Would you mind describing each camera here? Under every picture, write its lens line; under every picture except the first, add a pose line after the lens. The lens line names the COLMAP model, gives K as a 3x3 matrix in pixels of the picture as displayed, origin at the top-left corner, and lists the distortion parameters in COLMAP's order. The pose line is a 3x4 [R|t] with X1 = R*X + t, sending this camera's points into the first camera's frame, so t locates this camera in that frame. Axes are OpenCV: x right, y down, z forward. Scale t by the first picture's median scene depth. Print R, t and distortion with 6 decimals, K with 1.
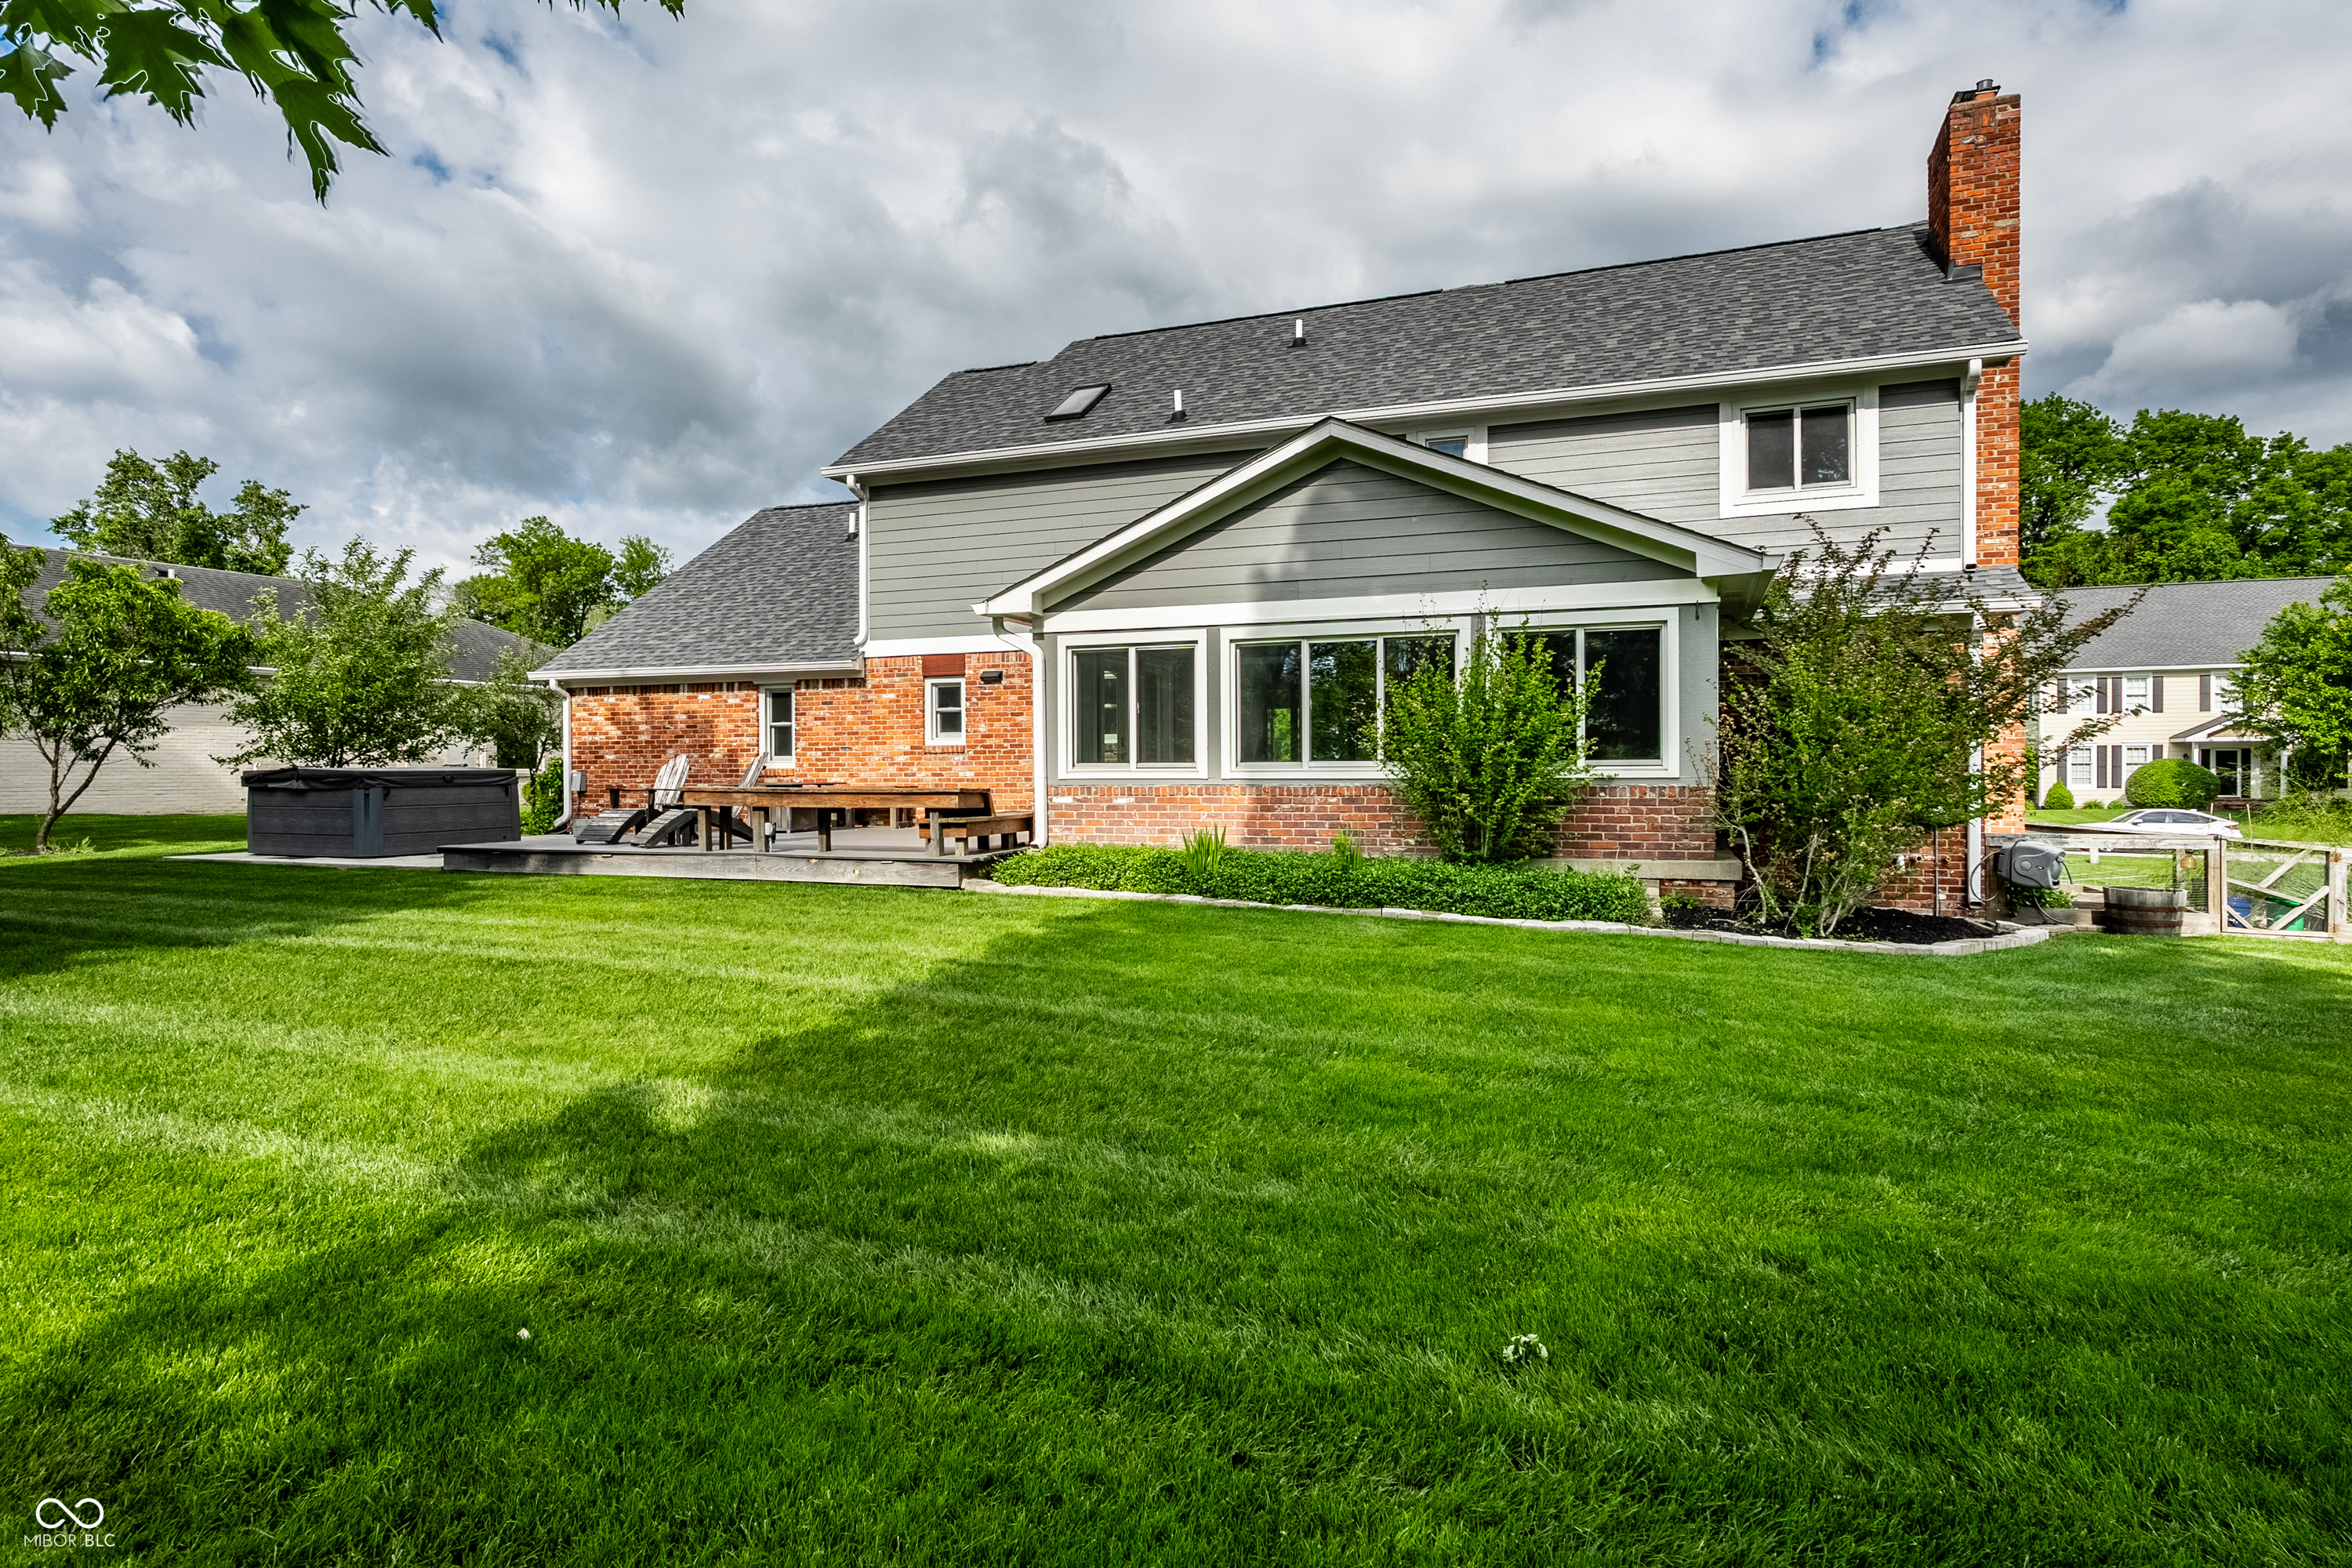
lens RADIAL K [[1225.0, 0, 1176.0], [0, 1225.0, 784.0], [0, 0, 1]] dist [-0.000285, -0.000194]
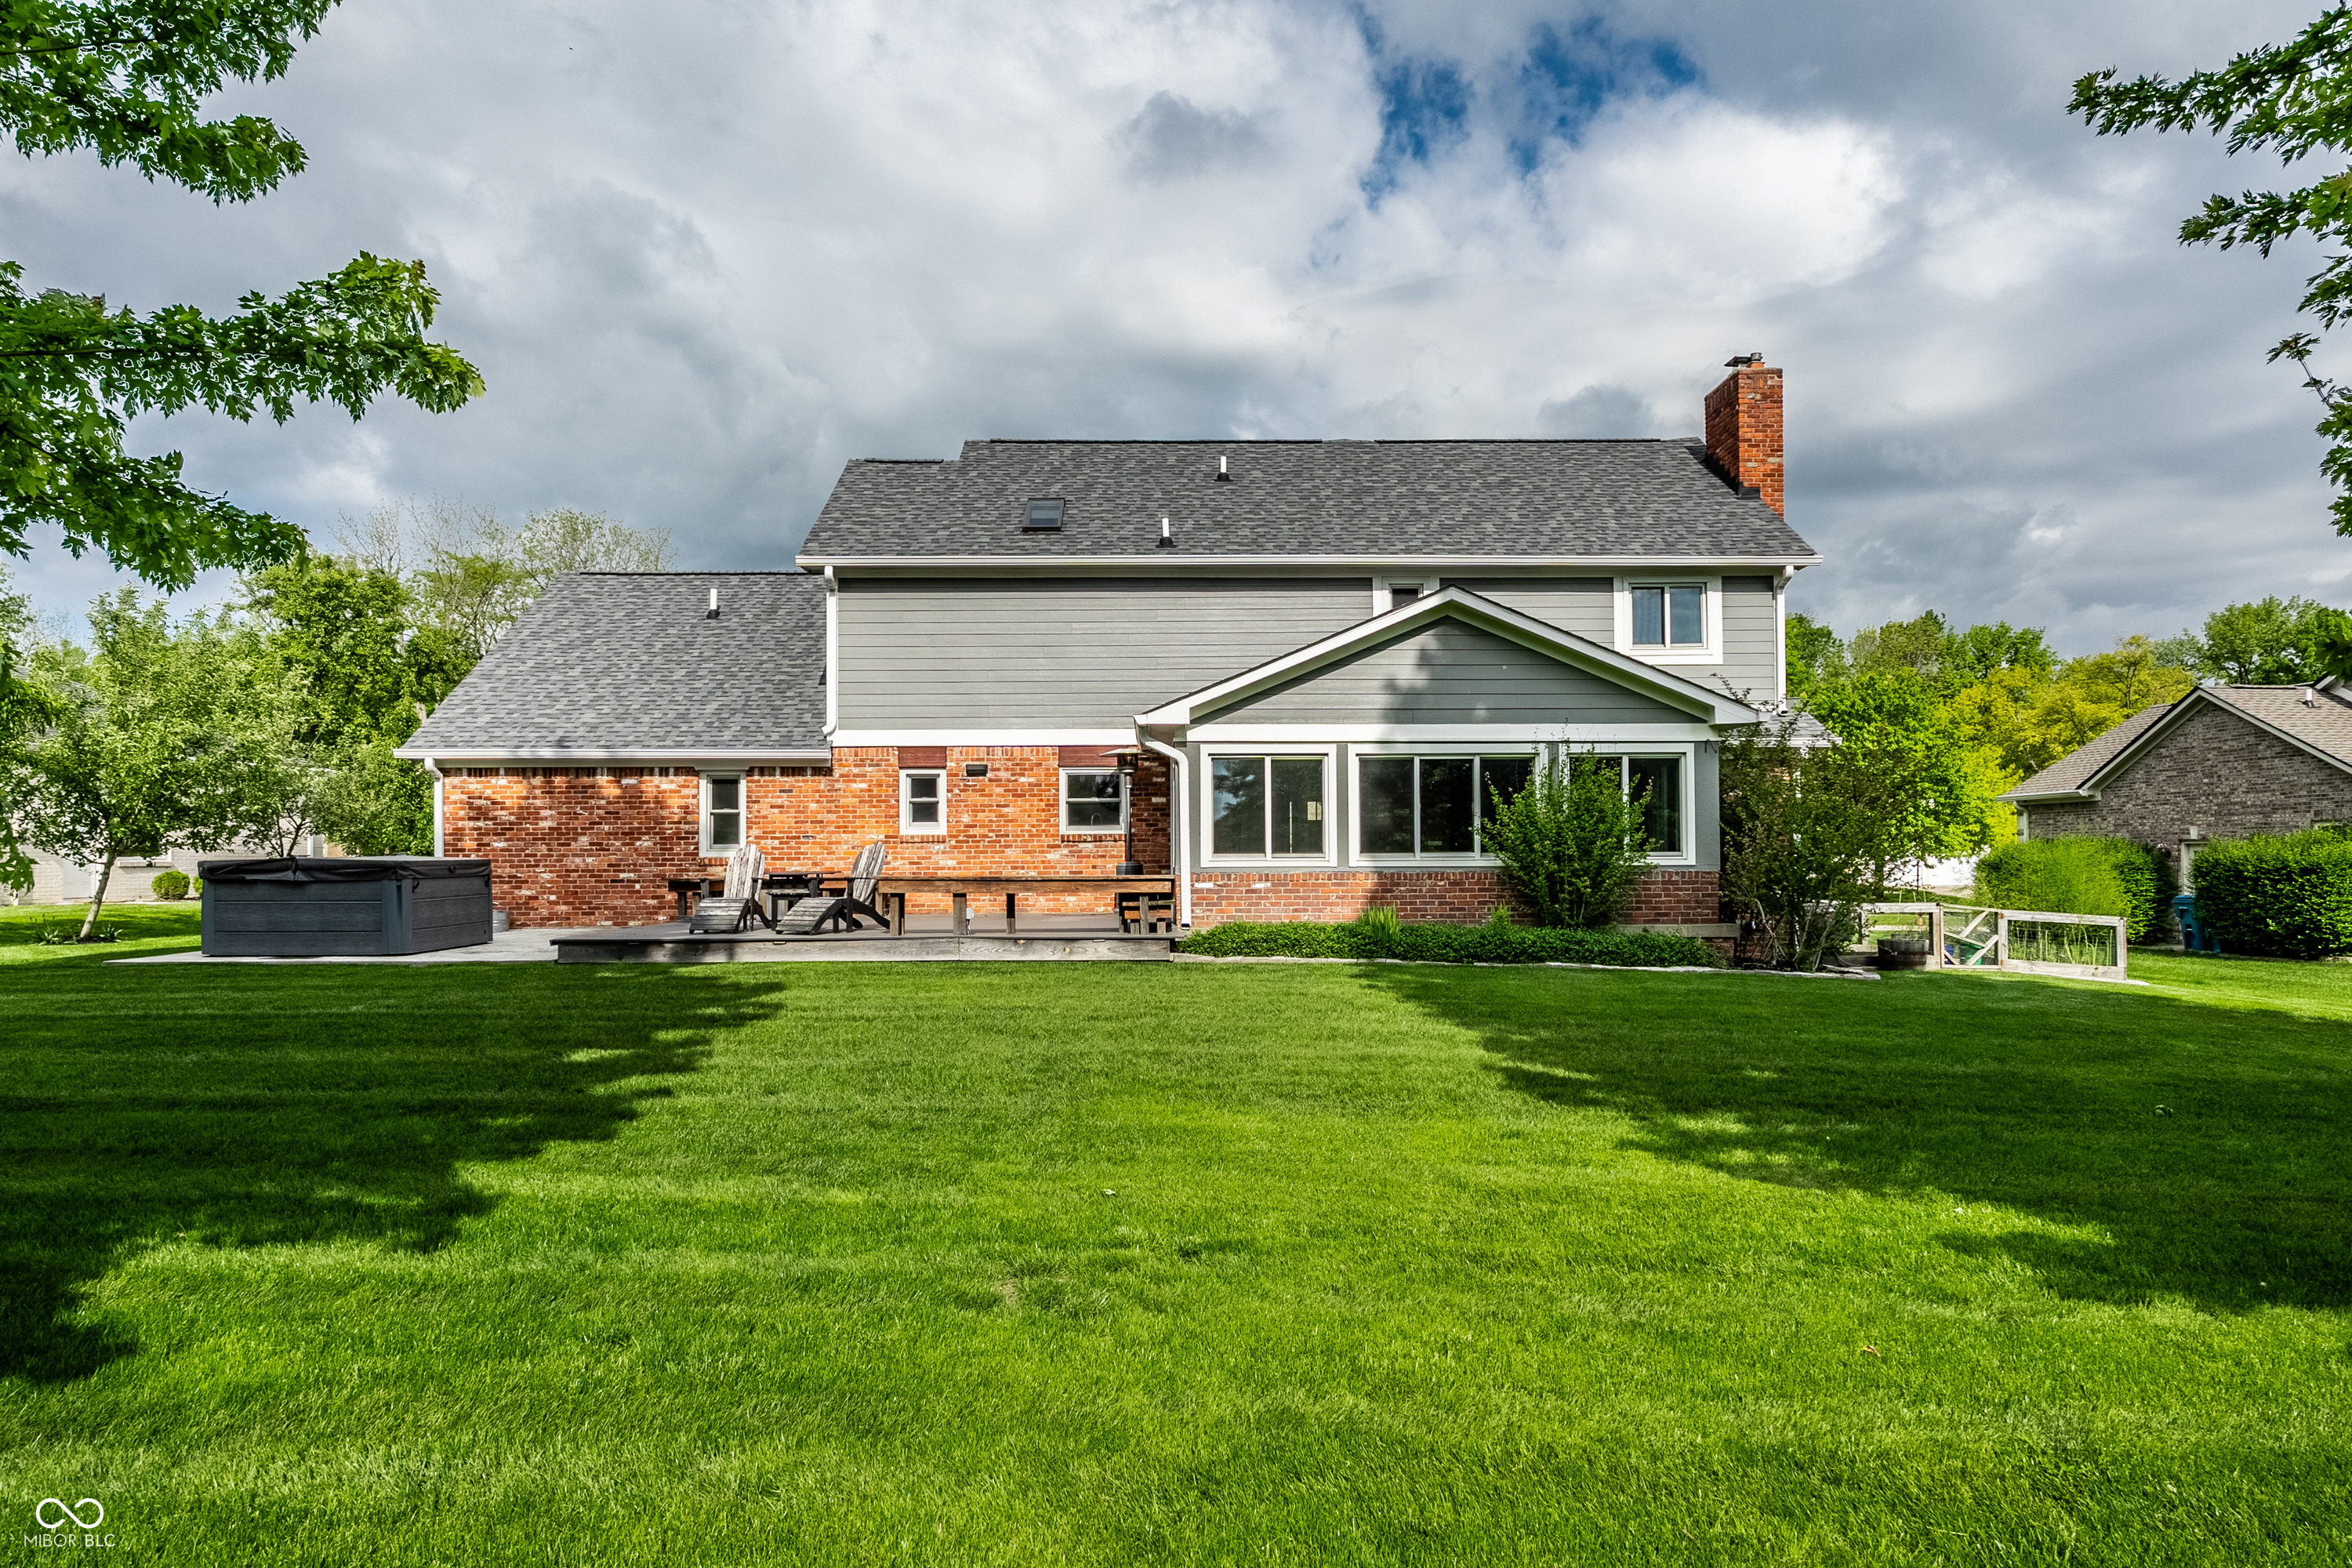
lens RADIAL K [[1323.7, 0, 1176.1], [0, 1323.7, 841.2], [0, 0, 1]] dist [-0.004783, -0.000487]
pose [[0.936461, 0.003580, 0.350752, -0.524450], [0.004142, 0.999765, -0.021264, -0.002088], [-0.350746, 0.021366, 0.936227, -0.160419]]
